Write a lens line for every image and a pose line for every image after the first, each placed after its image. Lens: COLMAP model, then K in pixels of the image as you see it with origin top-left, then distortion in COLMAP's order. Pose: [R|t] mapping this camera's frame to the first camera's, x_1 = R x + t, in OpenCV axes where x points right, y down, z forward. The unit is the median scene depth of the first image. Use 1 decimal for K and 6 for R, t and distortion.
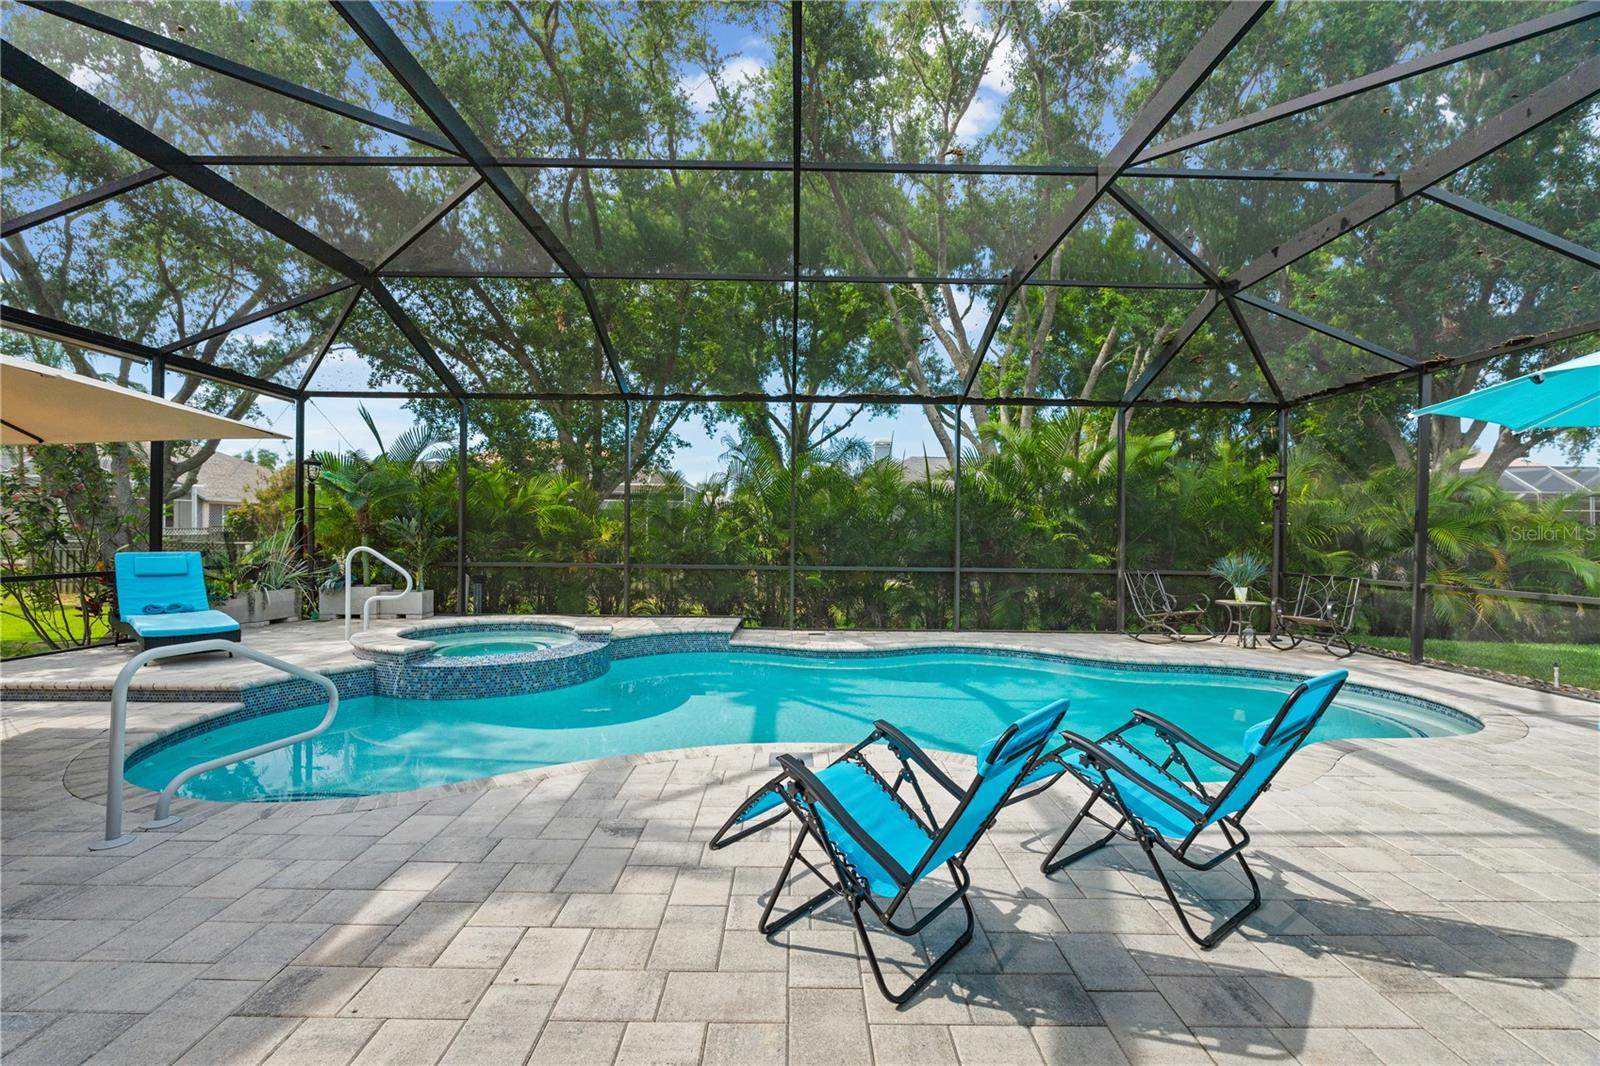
lens RADIAL K [[703.8, 0, 772.7], [0, 703.8, 535.2], [0, 0, 1]] dist [-0.006330, 0.000717]
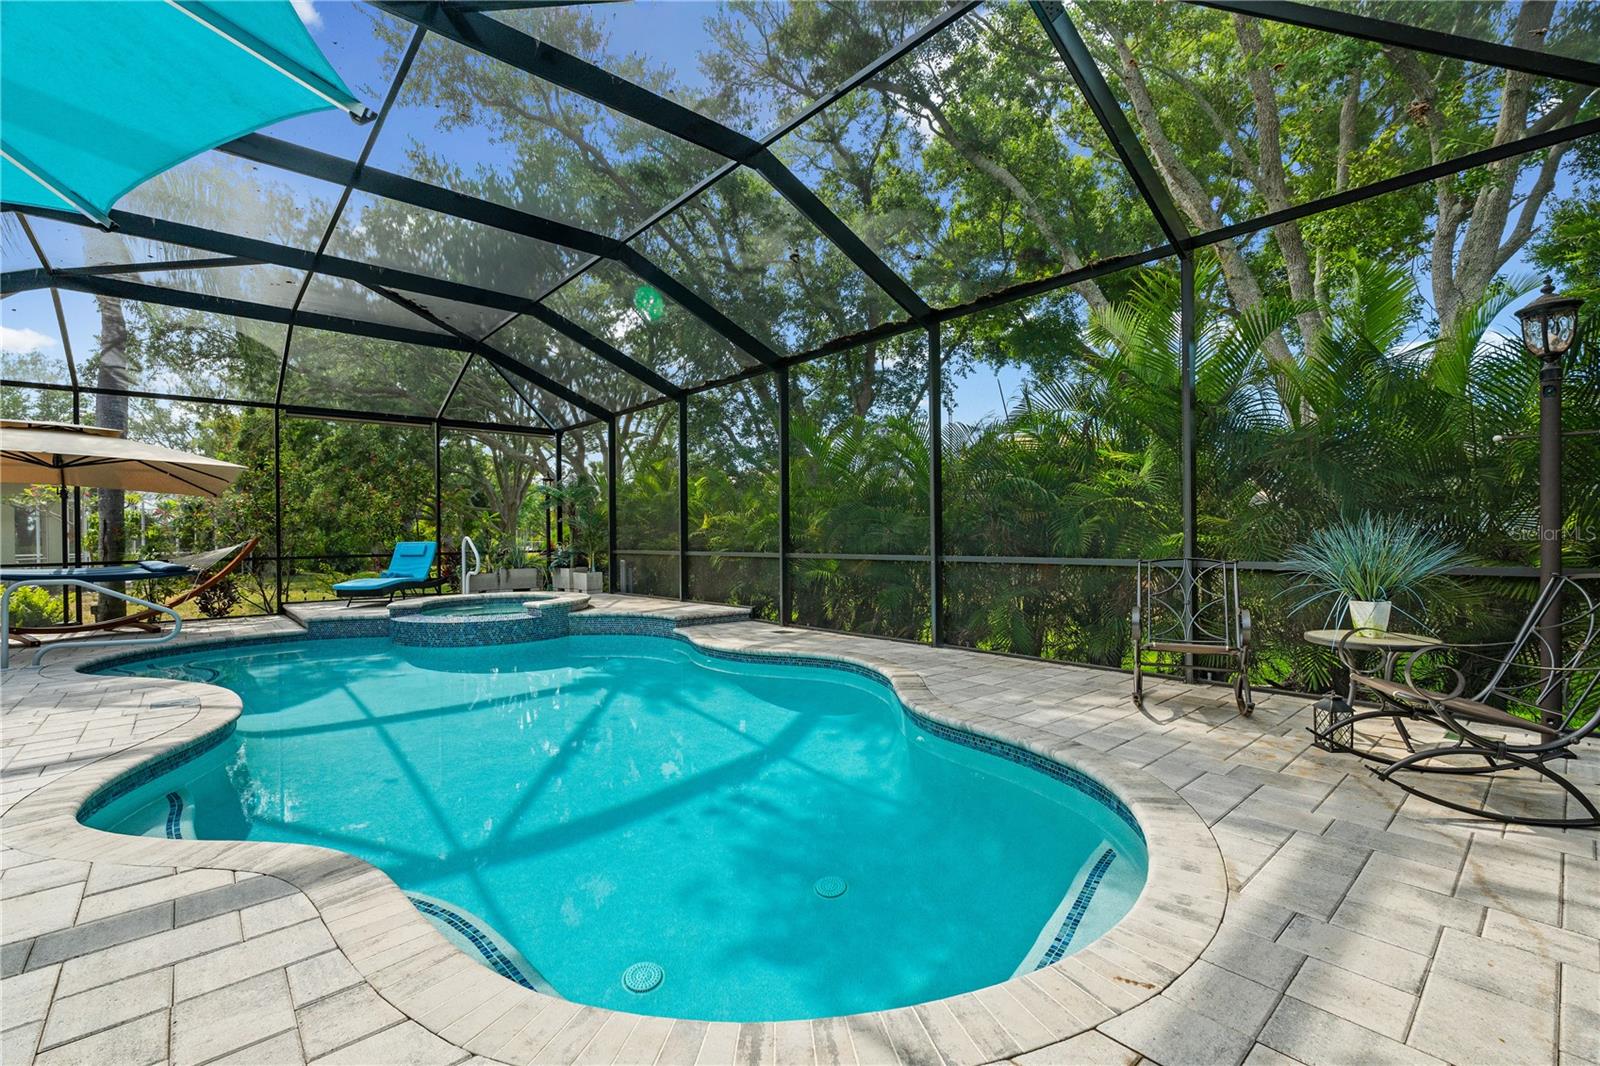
lens RADIAL K [[703.8, 0, 802.7], [0, 703.8, 536.0], [0, 0, 1]] dist [-0.006330, 0.000717]
pose [[0.669249, -0.016786, -0.742849, 0.856070], [0.018560, 0.999811, -0.005871, 0.034386], [0.742806, -0.009858, 0.669434, 0.524404]]
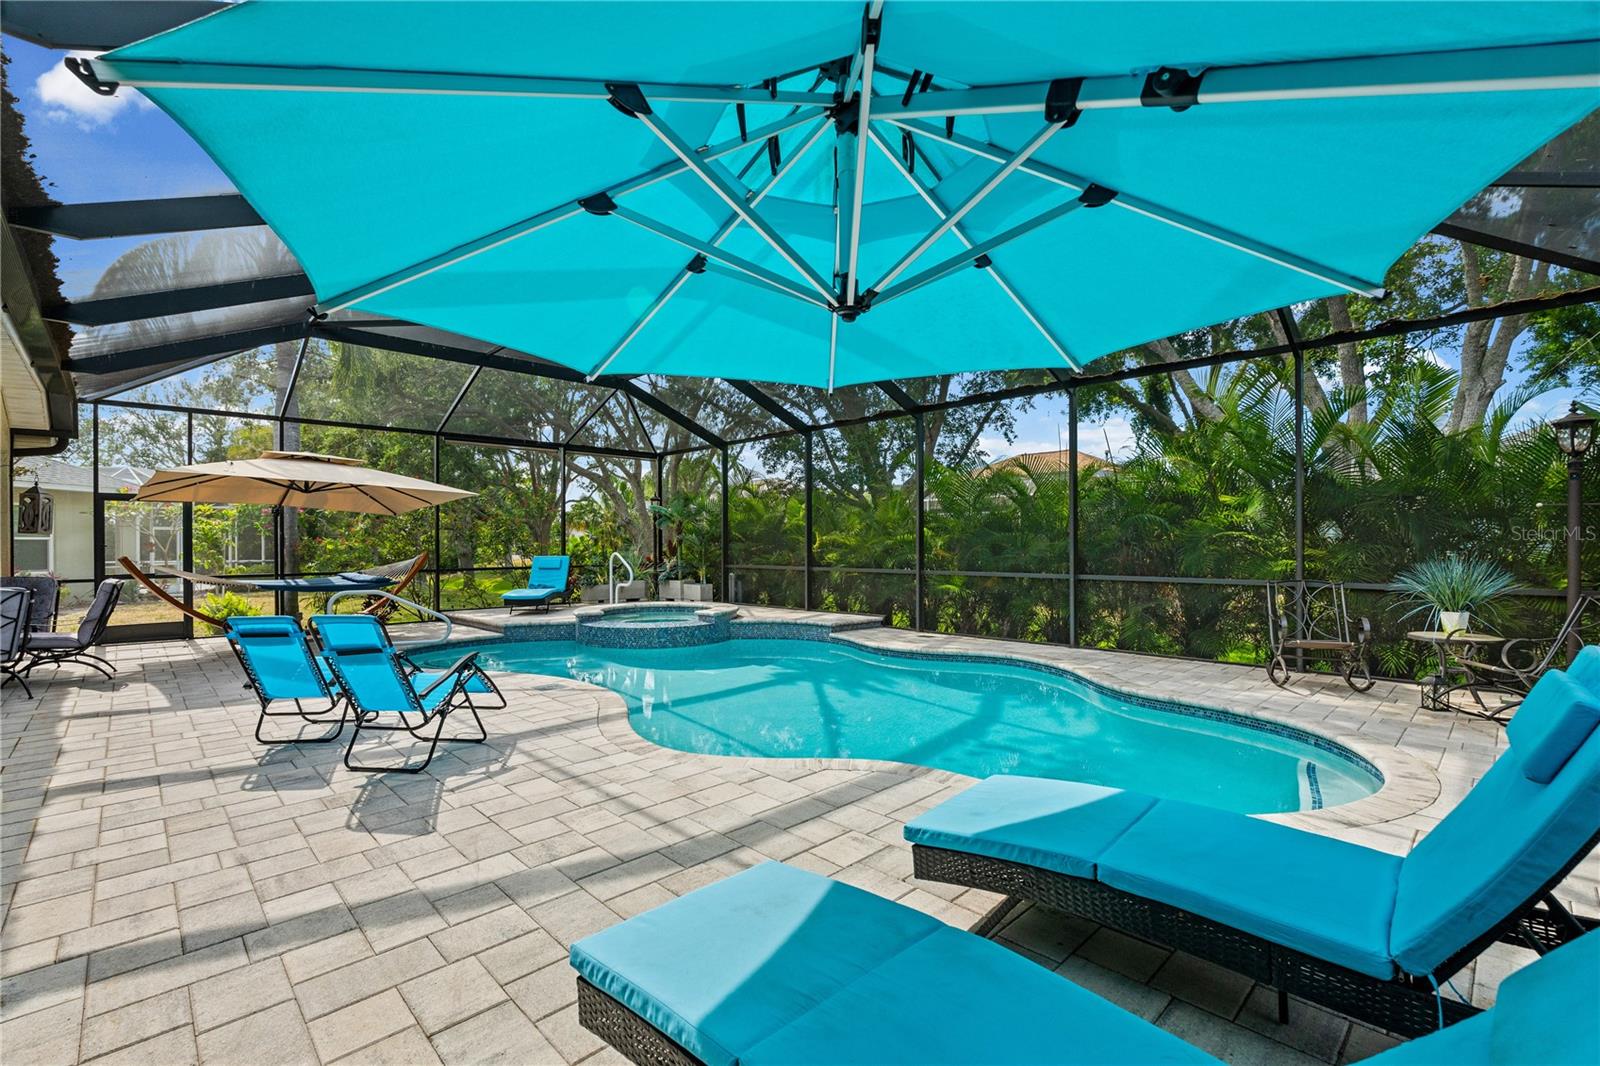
lens RADIAL K [[703.8, 0, 808.0], [0, 703.8, 544.6], [0, 0, 1]] dist [-0.006330, 0.000717]
pose [[0.700121, -0.012826, -0.713909, 0.809875], [0.011073, 0.999913, -0.007105, 0.013352], [0.713939, -0.002930, 0.700202, 0.177470]]
